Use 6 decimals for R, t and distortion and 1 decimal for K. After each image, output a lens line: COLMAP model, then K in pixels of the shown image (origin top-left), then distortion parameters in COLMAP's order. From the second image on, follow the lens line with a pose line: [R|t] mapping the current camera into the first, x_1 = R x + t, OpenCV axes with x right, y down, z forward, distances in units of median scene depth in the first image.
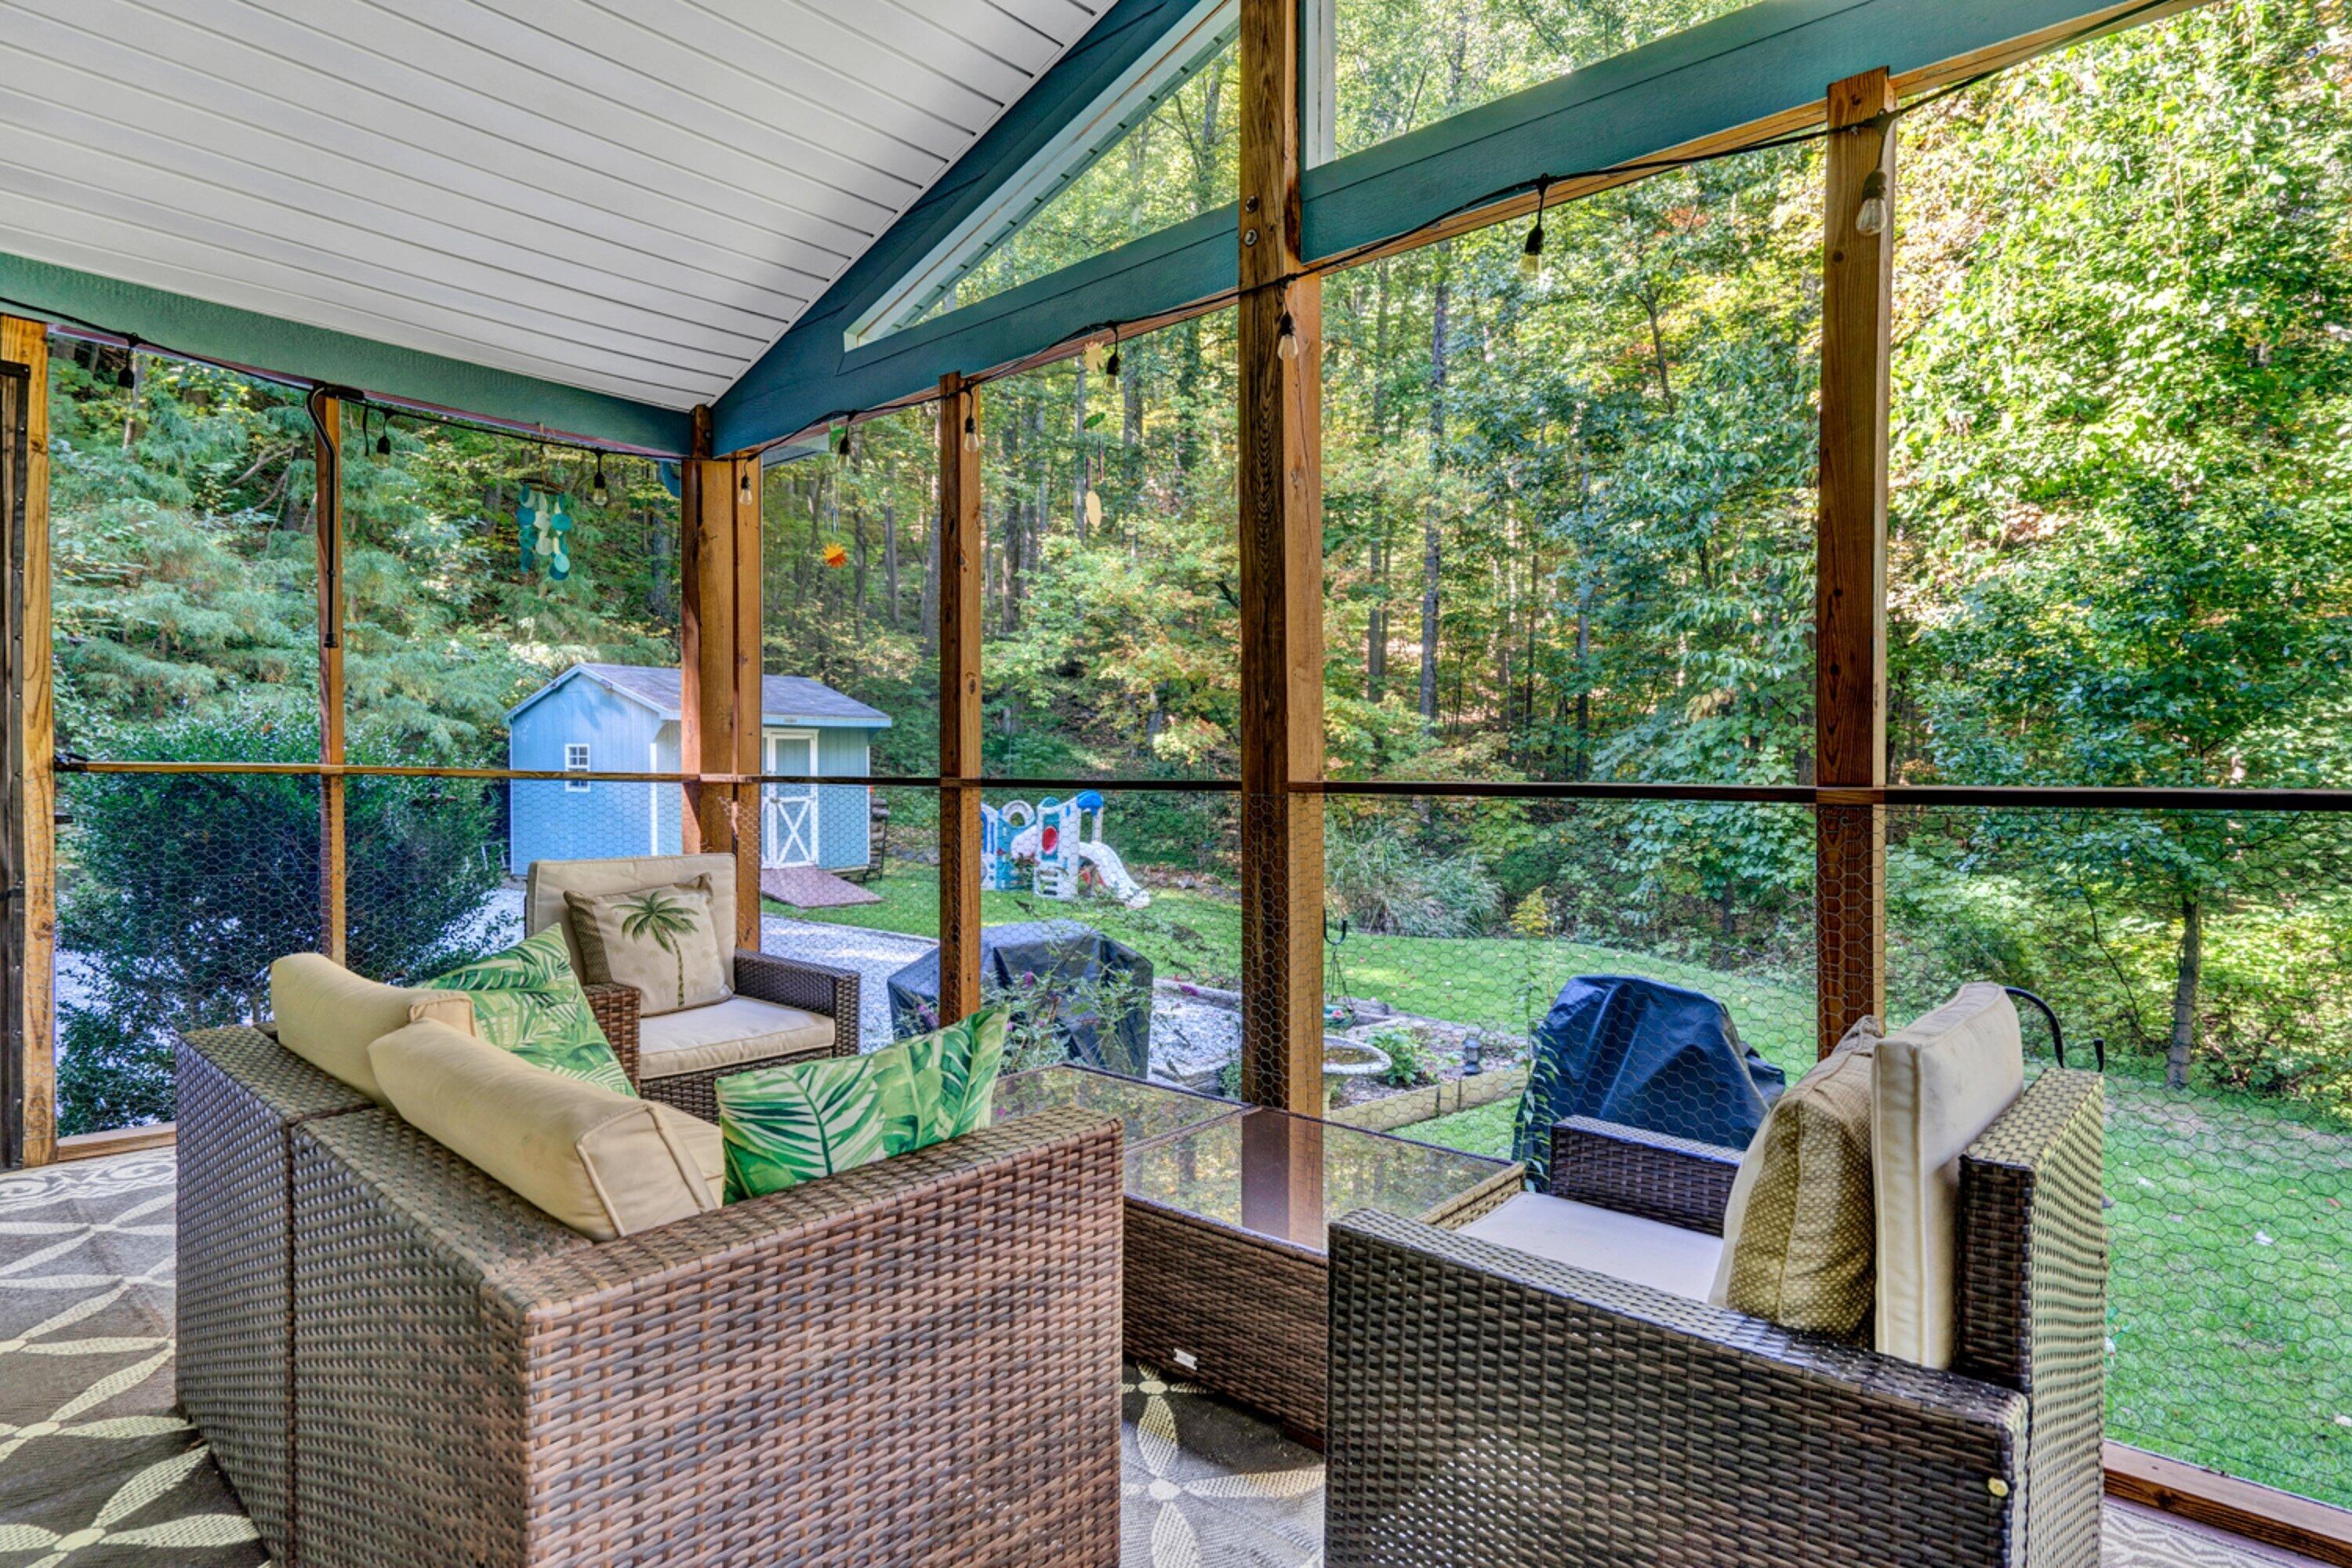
lens RADIAL K [[1226.1, 0, 1178.9], [0, 1226.1, 773.8], [0, 0, 1]] dist [0.003345, 0.000649]
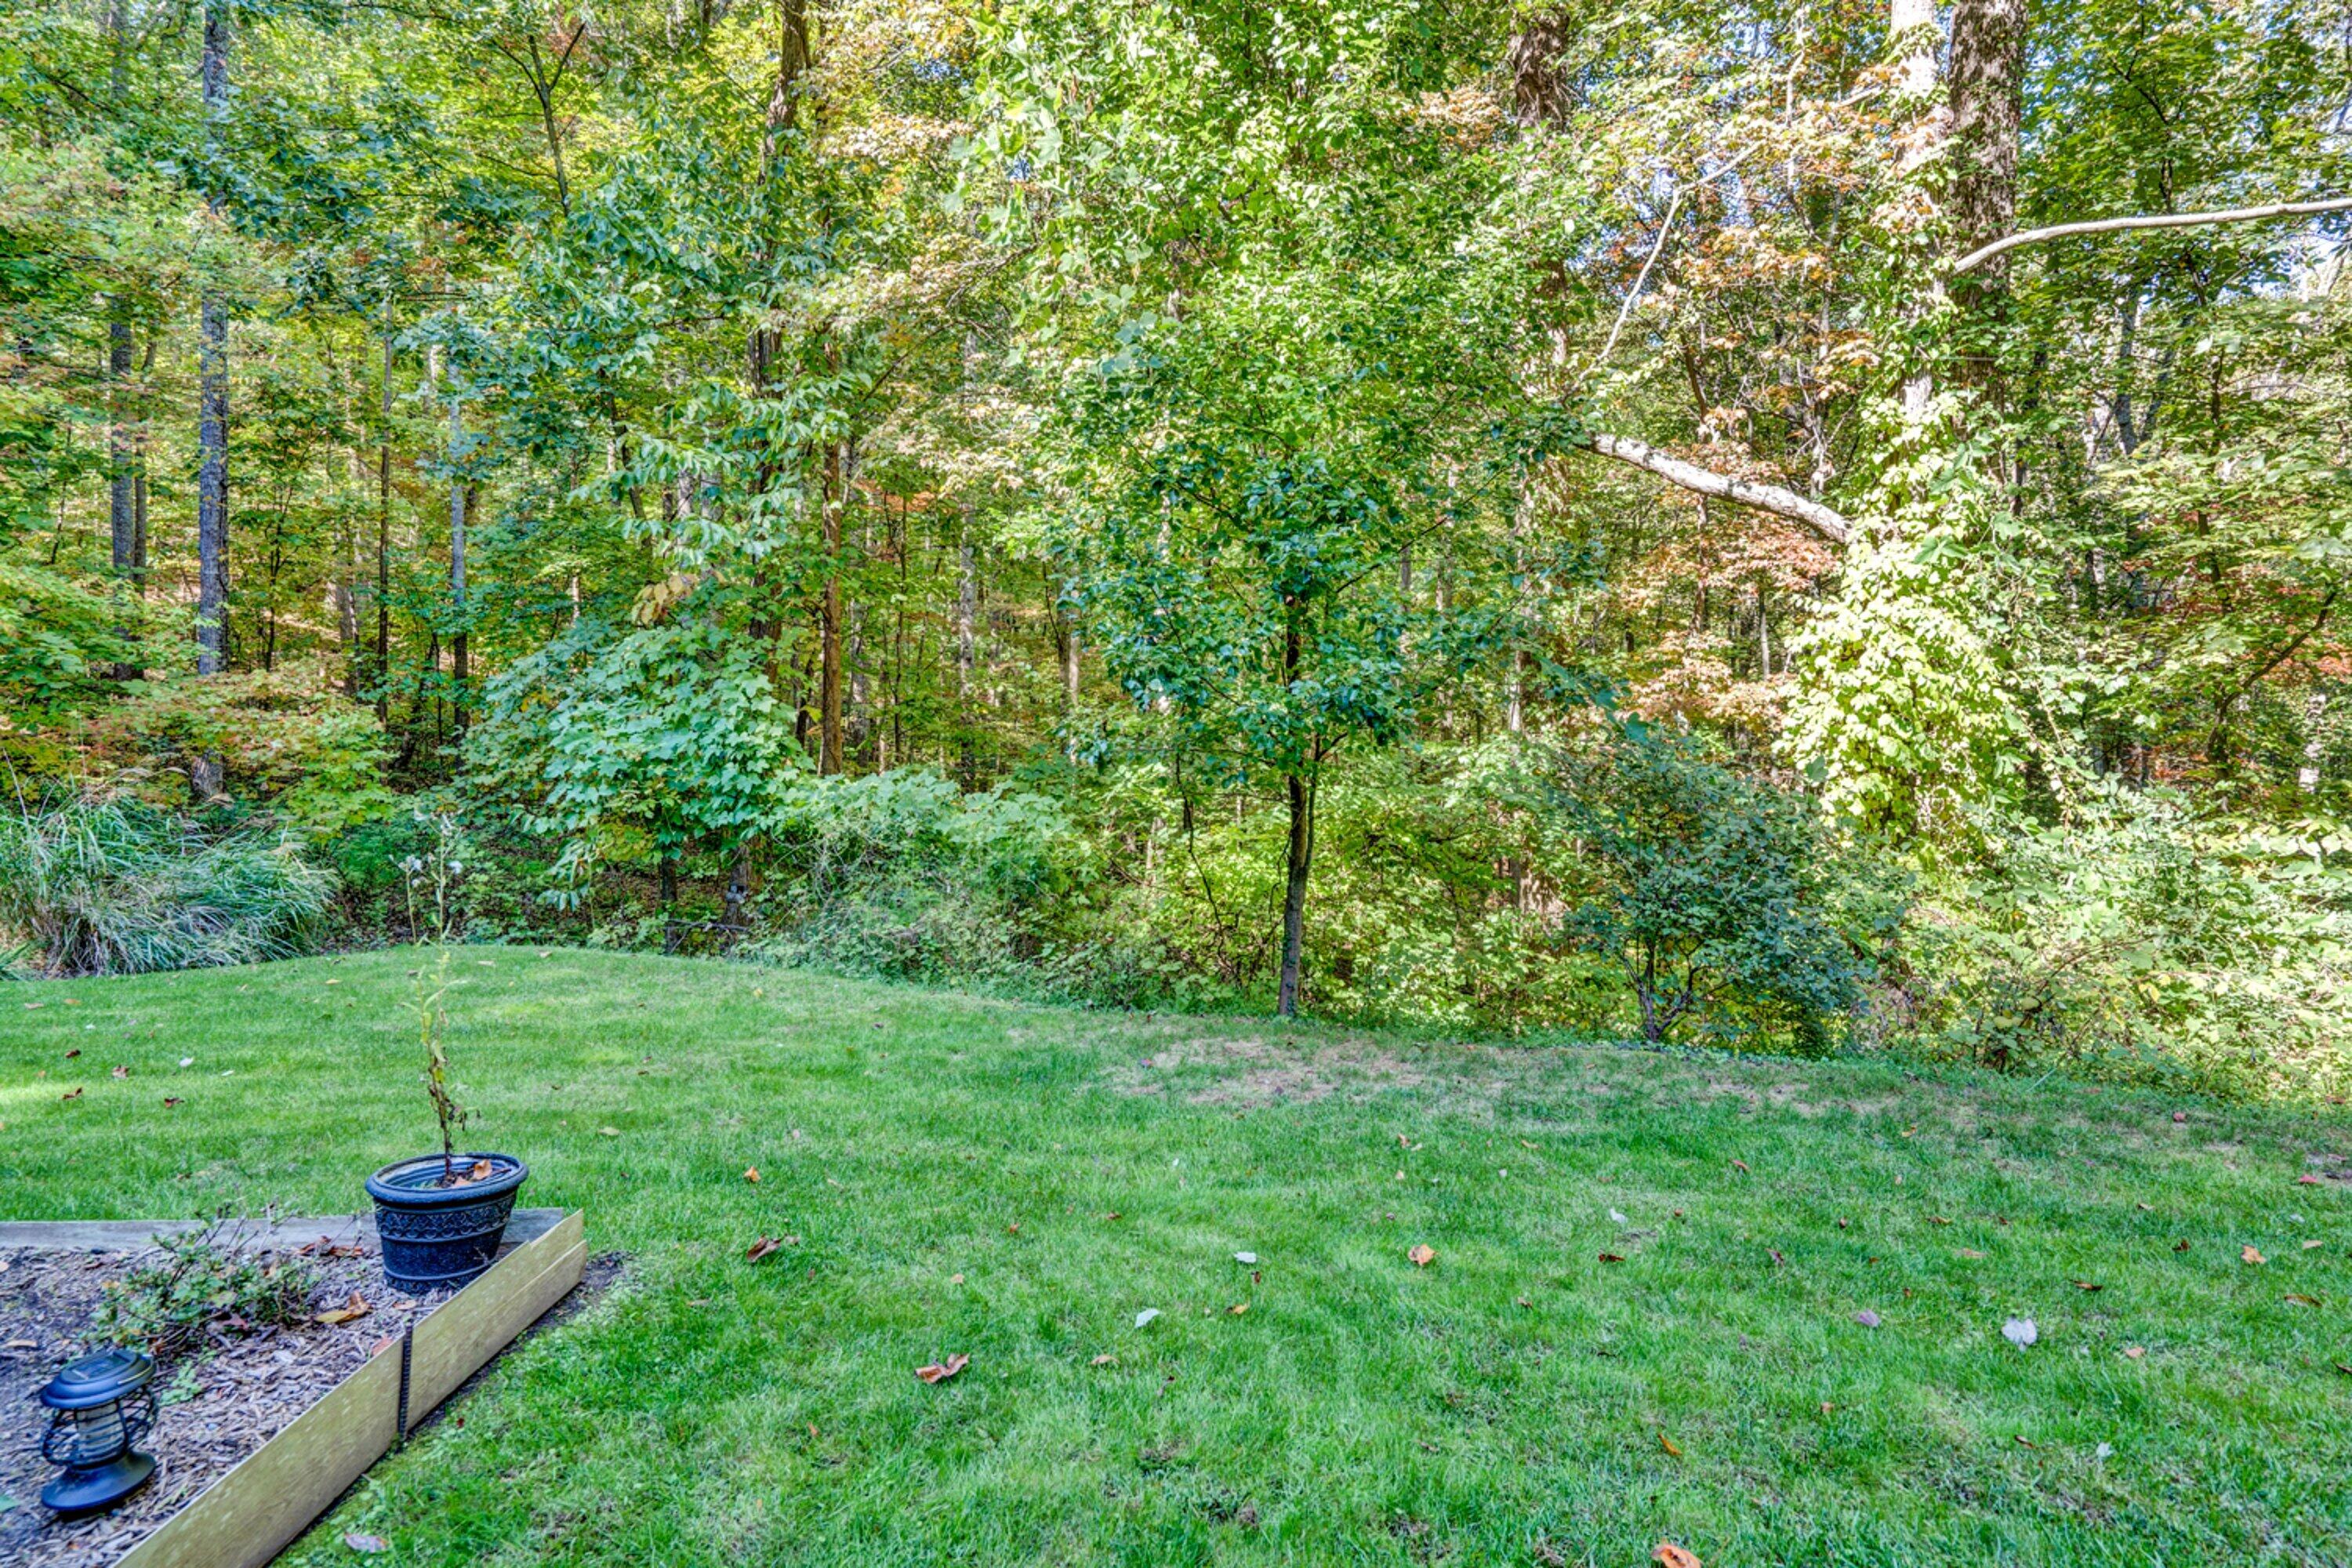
lens RADIAL K [[1226.1, 0, 1184.9], [0, 1226.1, 775.2], [0, 0, 1]] dist [0.003345, 0.000649]
pose [[0.657601, -0.027933, 0.752848, 0.081823], [0.018046, 0.999610, 0.021325, 0.040063], [-0.753150, -0.000437, 0.657849, 0.275612]]
